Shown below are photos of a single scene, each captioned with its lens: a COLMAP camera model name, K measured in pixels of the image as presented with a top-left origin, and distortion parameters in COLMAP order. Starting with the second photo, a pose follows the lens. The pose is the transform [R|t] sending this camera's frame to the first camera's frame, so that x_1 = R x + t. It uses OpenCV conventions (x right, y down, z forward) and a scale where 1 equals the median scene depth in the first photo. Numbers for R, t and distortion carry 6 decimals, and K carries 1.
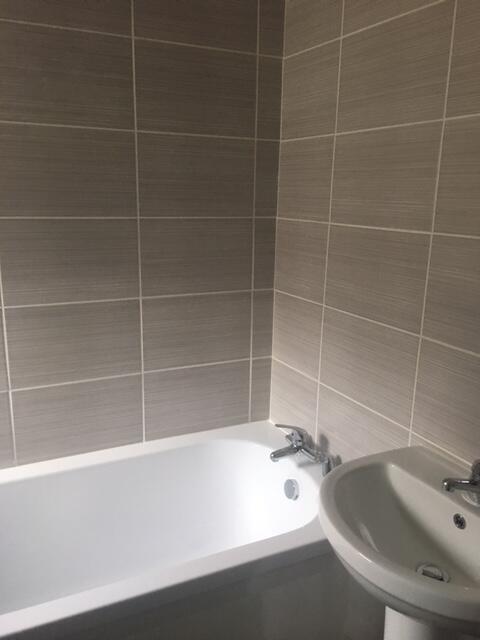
lens RADIAL K [[553.8, 0, 240.0], [0, 553.8, 320.0], [0, 0, 1]] dist [0.002875, -0.004038]
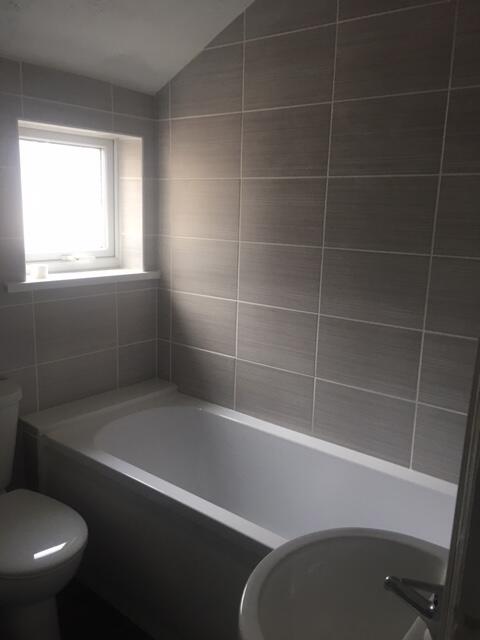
lens RADIAL K [[553.8, 0, 240.0], [0, 553.8, 320.0], [0, 0, 1]] dist [0.002875, -0.004038]
pose [[0.401633, 0.164053, -0.900987, 0.637992], [-0.232189, 0.969920, 0.073101, -0.056956], [0.885878, 0.179840, 0.427643, 0.242755]]
